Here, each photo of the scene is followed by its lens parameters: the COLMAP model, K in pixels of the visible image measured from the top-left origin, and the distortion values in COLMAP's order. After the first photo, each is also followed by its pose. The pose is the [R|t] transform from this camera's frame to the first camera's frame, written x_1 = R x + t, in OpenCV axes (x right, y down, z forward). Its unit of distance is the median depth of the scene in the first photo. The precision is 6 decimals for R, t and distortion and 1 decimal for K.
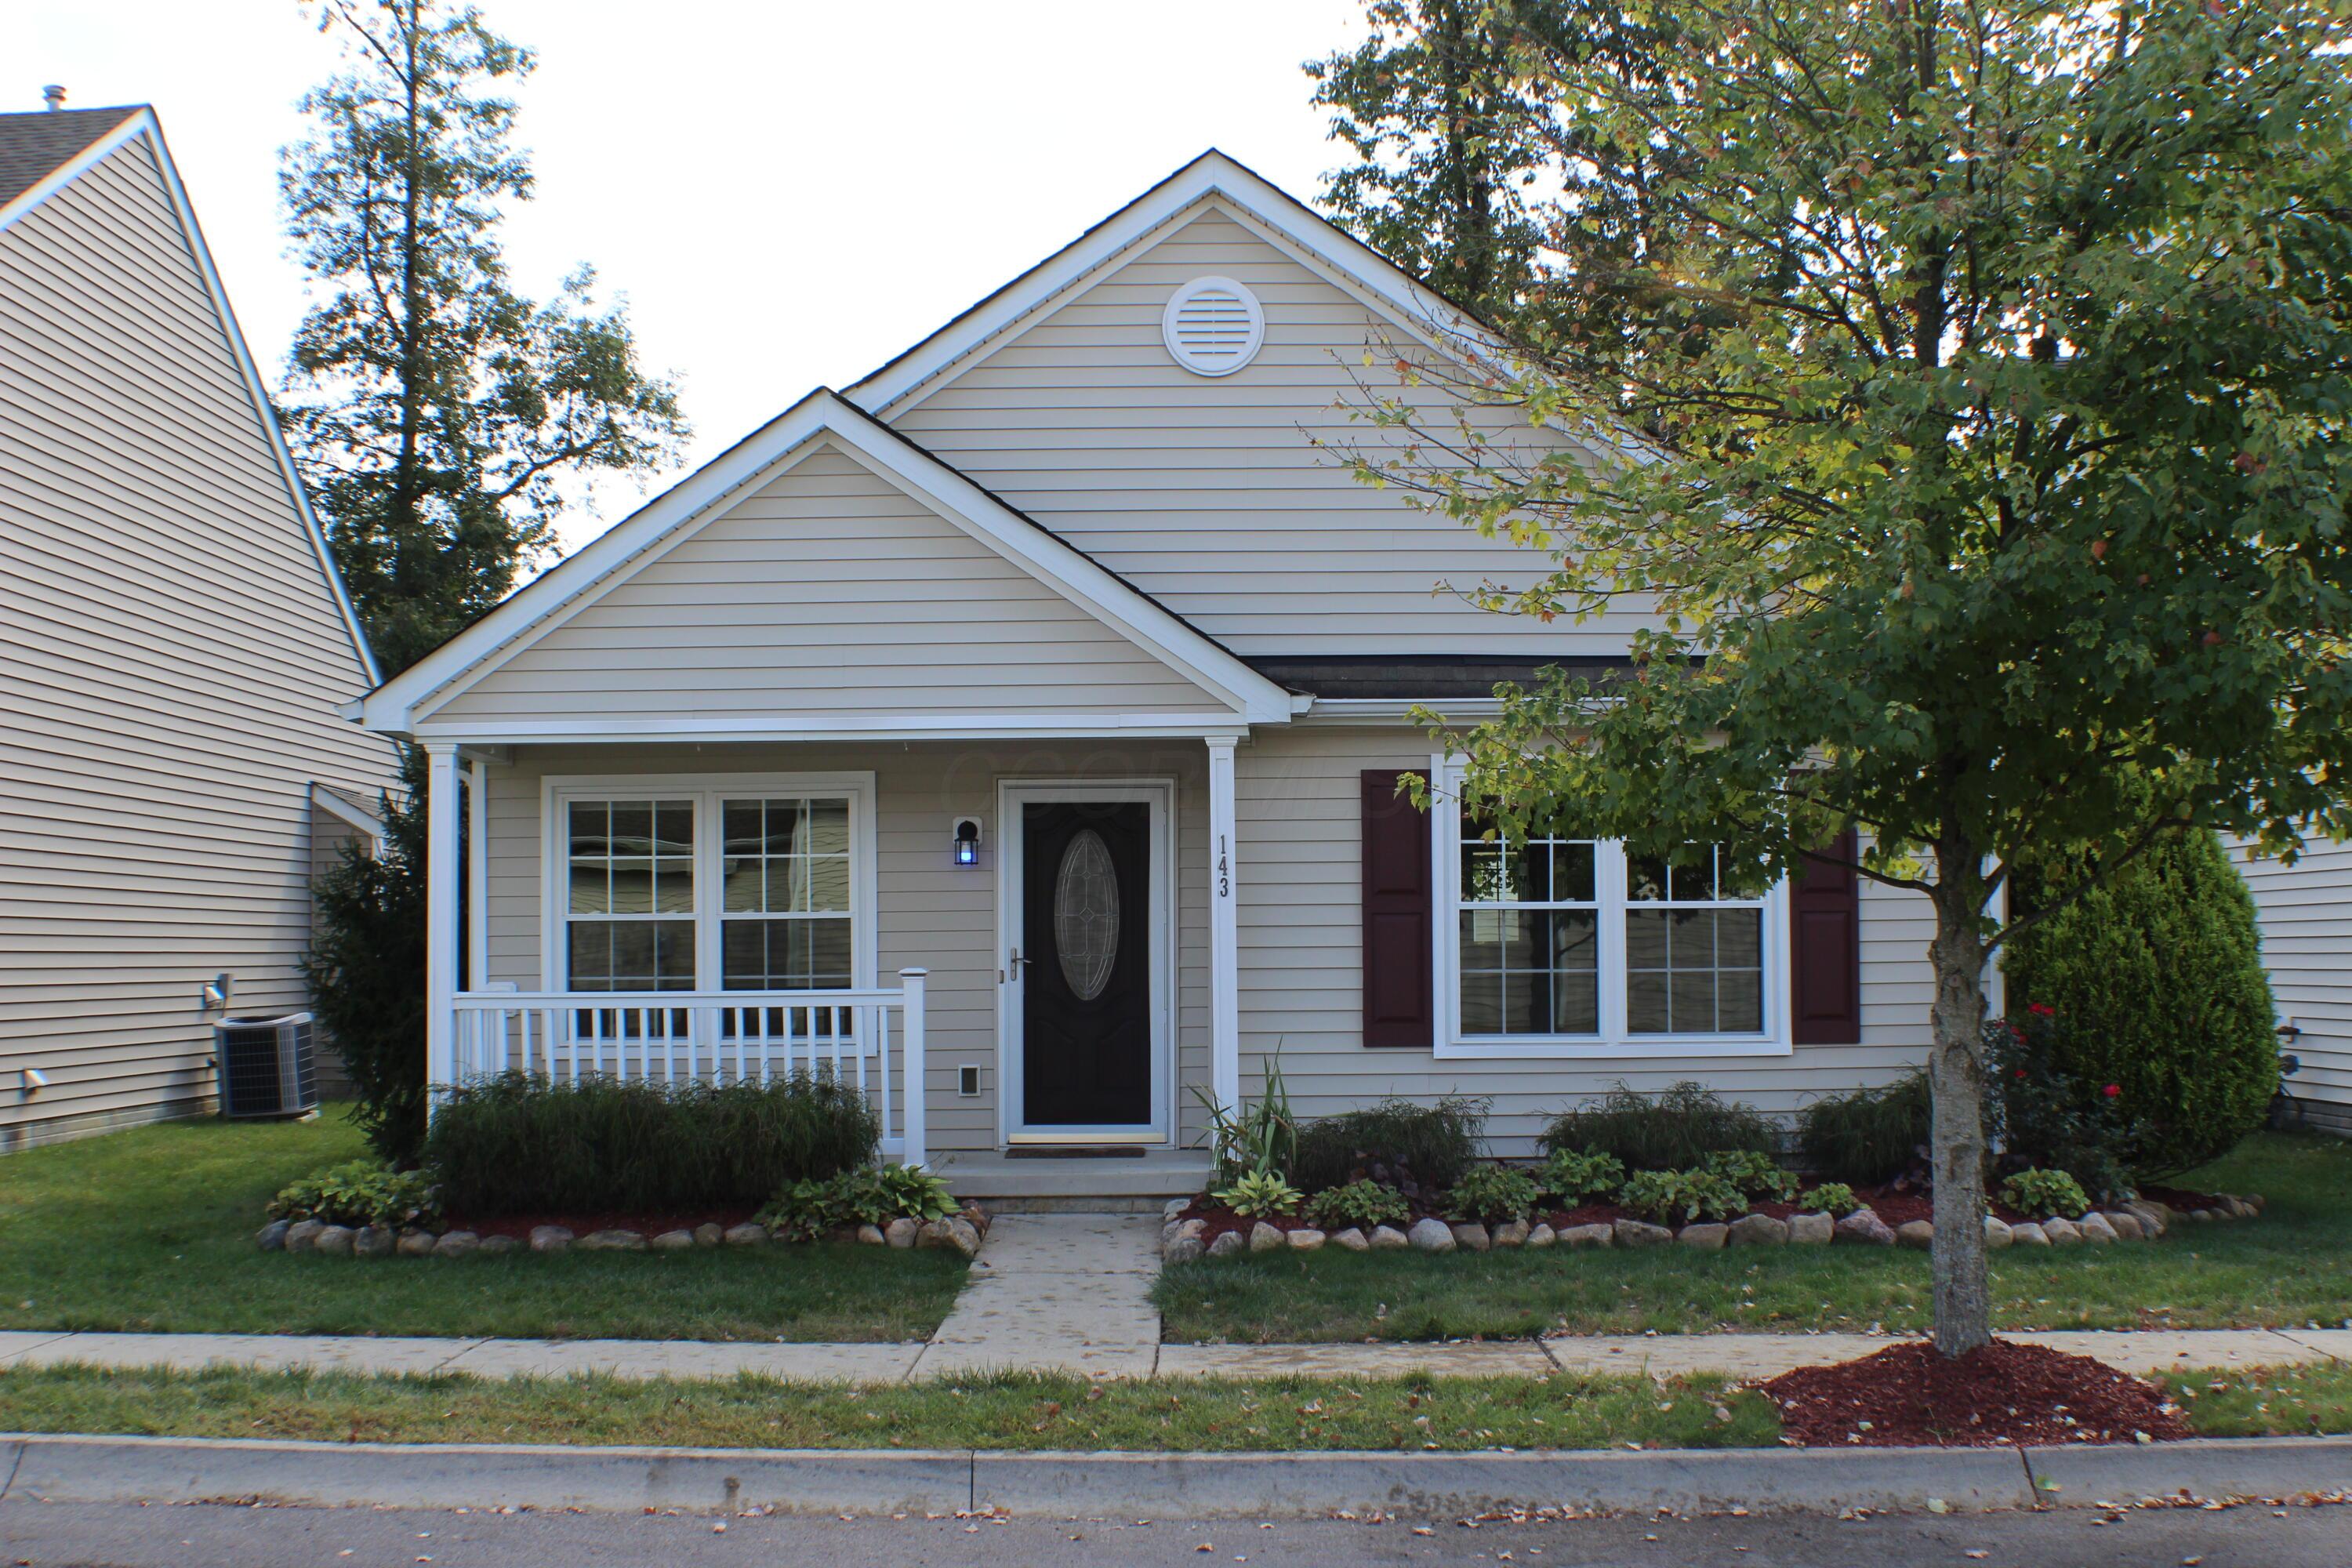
lens RADIAL K [[2592.8, 0, 1176.0], [0, 2592.8, 784.0], [0, 0, 1]] dist [-0.108685, -0.015809]
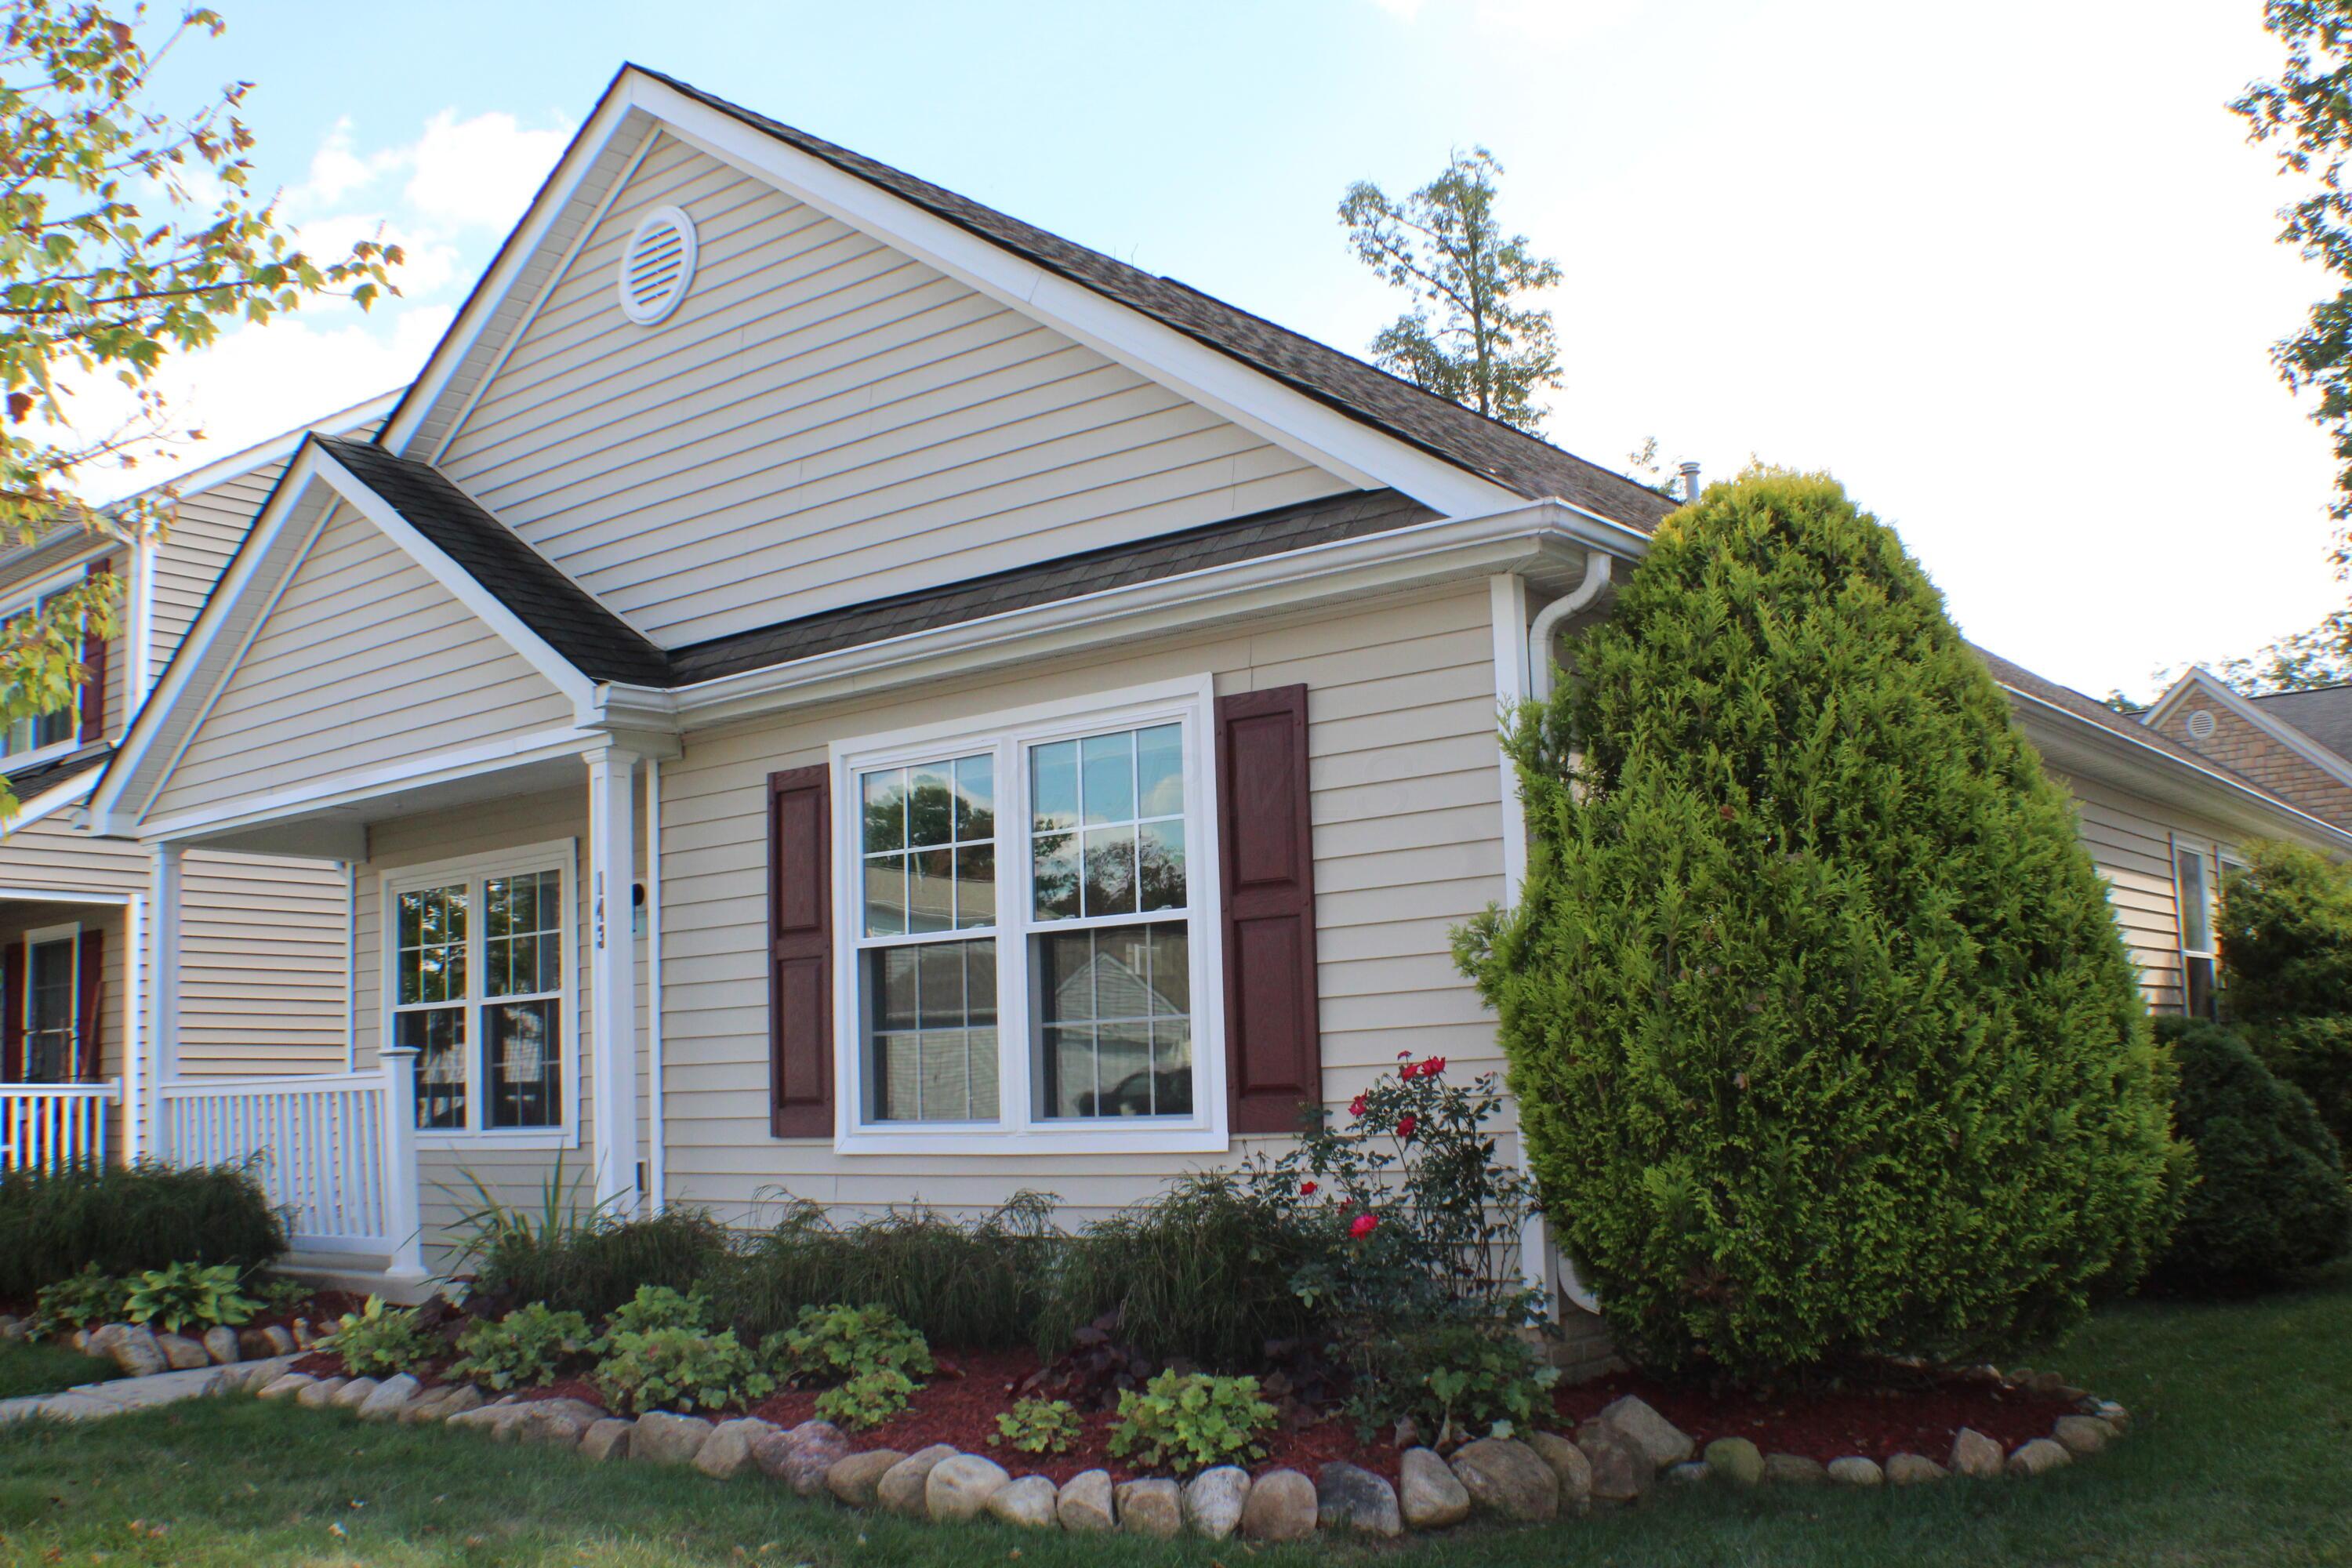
lens RADIAL K [[2141.2, 0, 1176.0], [0, 2141.2, 784.0], [0, 0, 1]] dist [-0.157472, -0.000236]
pose [[0.803611, -0.103850, -0.586024, 0.537858], [0.065449, 0.994107, -0.086417, 0.059747], [0.591545, 0.031091, 0.805672, 0.564325]]
